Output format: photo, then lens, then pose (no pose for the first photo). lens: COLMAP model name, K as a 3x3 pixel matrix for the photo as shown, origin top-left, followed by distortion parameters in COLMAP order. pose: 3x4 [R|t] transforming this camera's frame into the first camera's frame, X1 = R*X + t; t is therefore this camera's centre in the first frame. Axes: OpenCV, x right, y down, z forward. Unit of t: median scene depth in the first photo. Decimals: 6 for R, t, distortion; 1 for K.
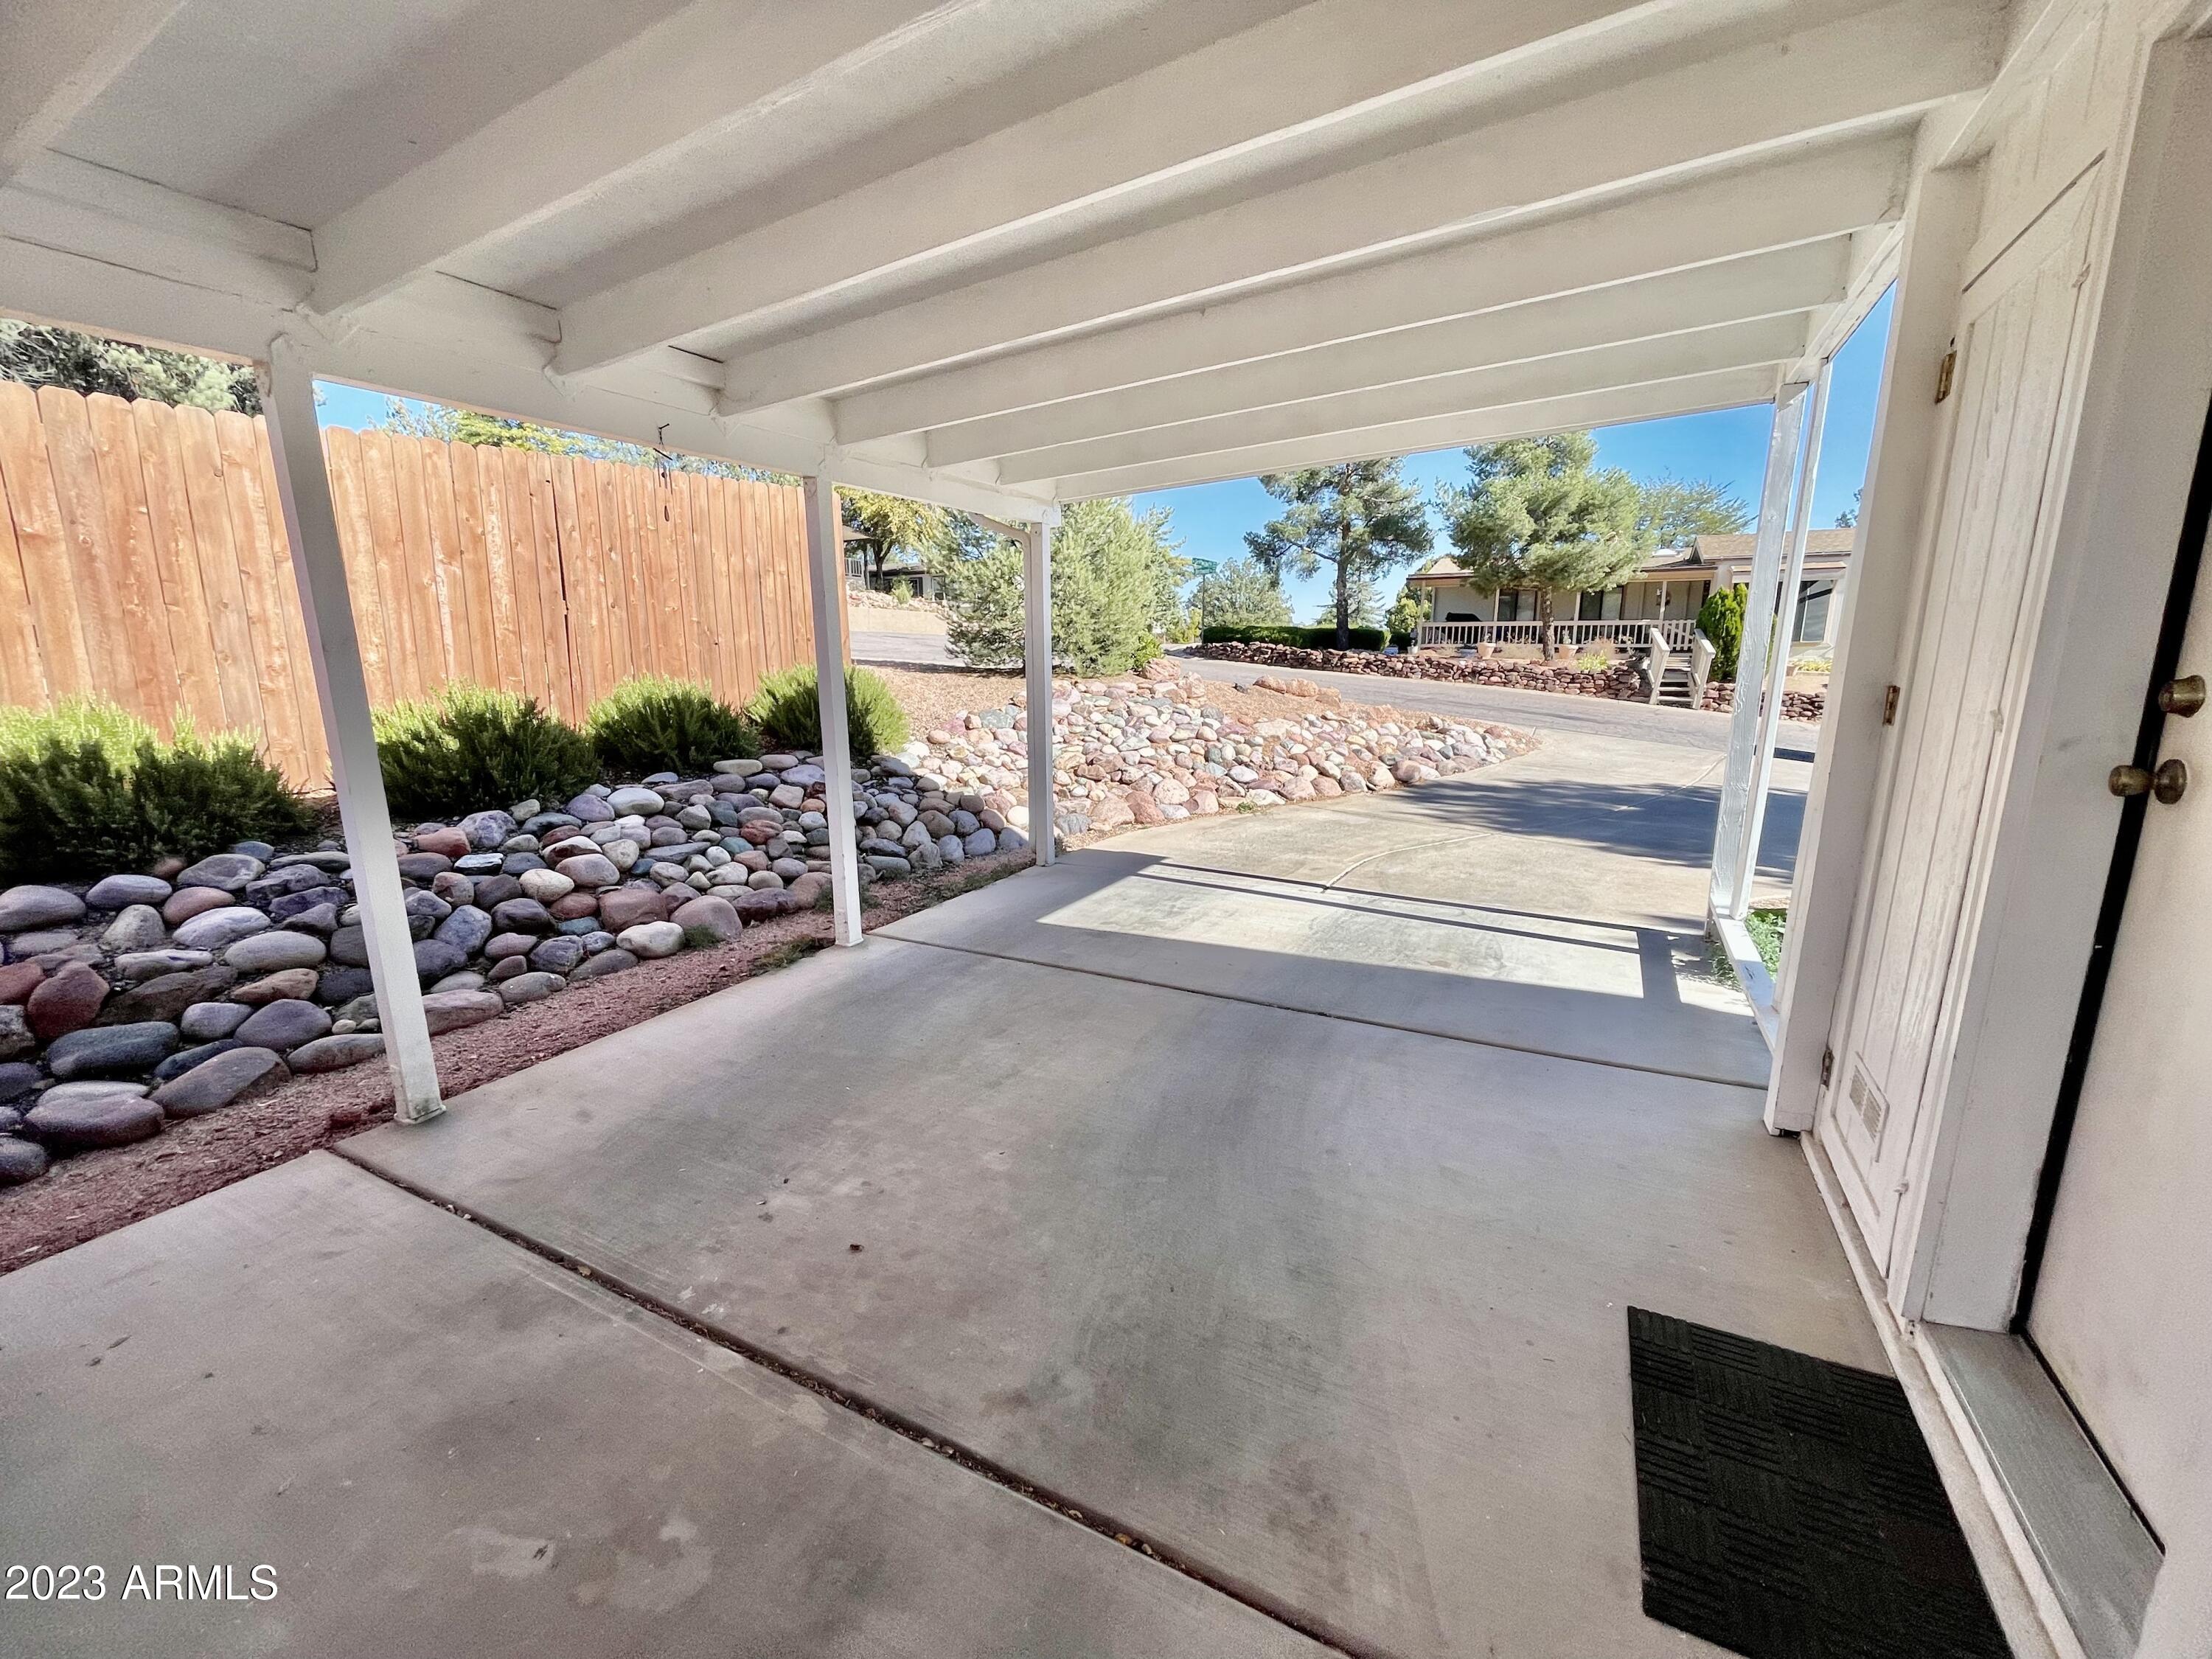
lens RADIAL K [[874.7, 0, 1097.0], [0, 874.7, 835.0], [0, 0, 1]] dist [0.000821, 0.000079]
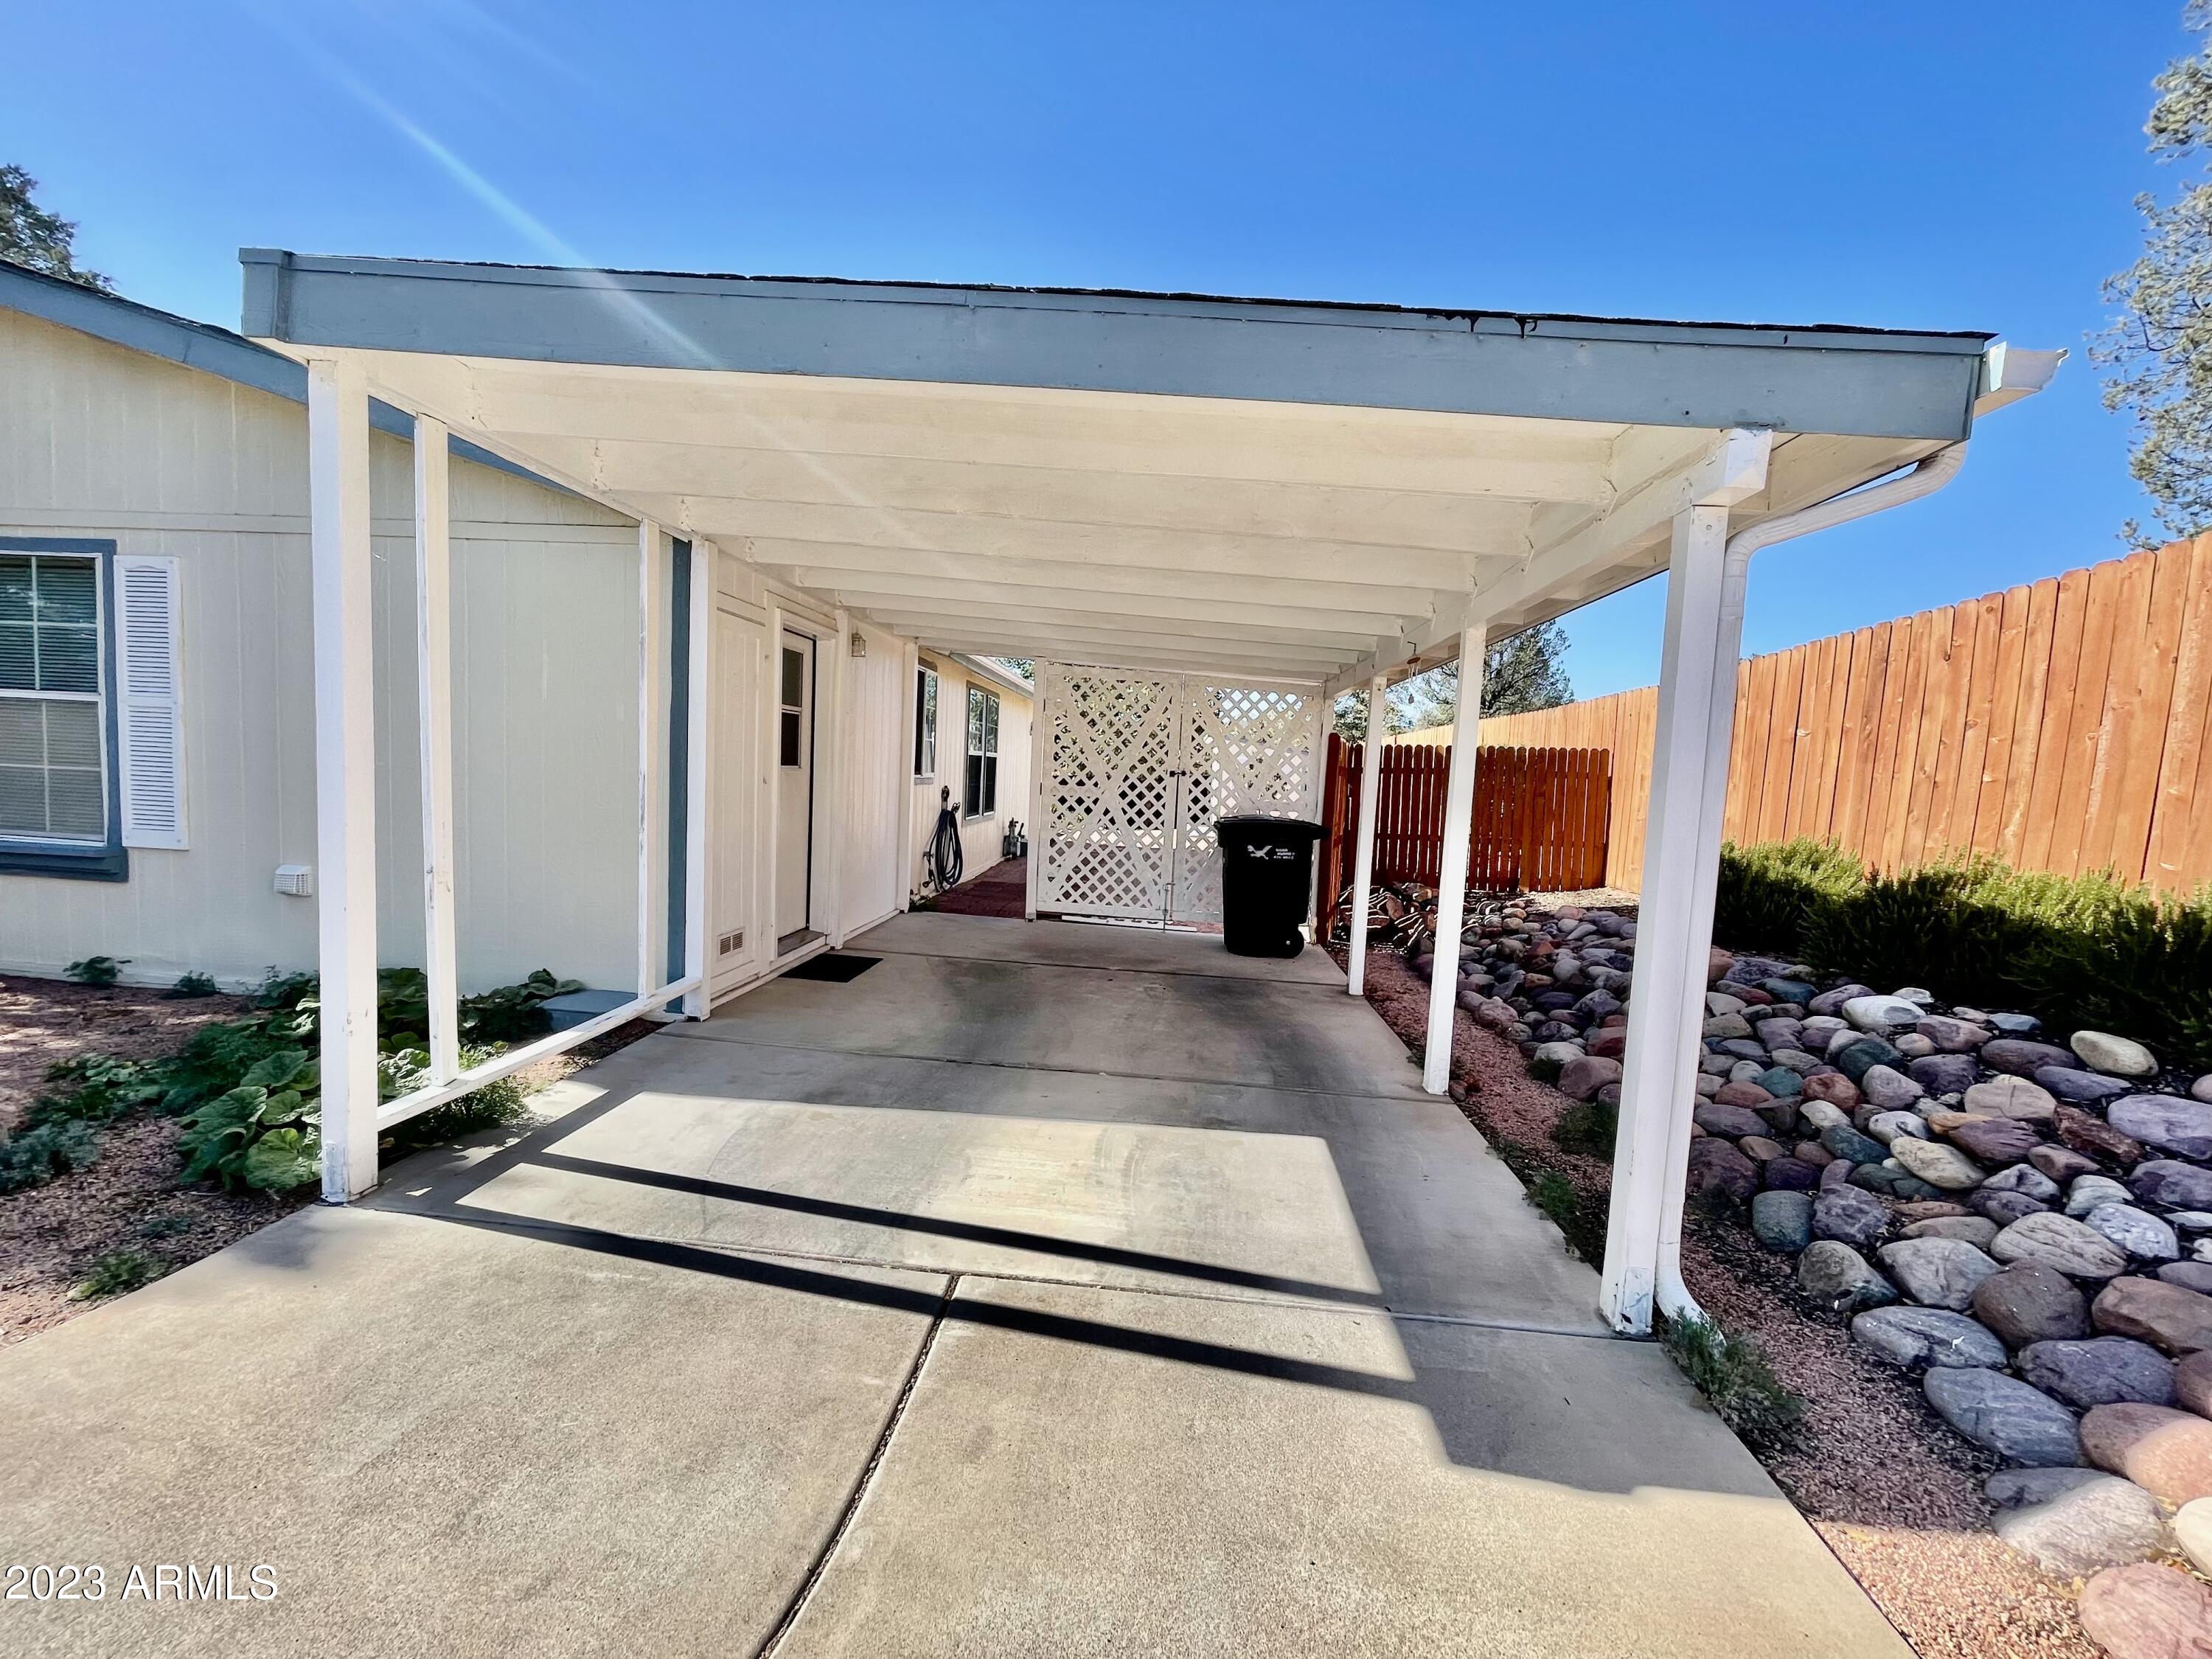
lens RADIAL K [[874.7, 0, 1097.0], [0, 874.7, 835.0], [0, 0, 1]] dist [0.000821, 0.000079]
pose [[-0.913716, -0.007655, -0.406281, 0.469140], [-0.125498, 0.956261, 0.264224, -0.368599], [0.386488, 0.292414, -0.874712, 1.695607]]
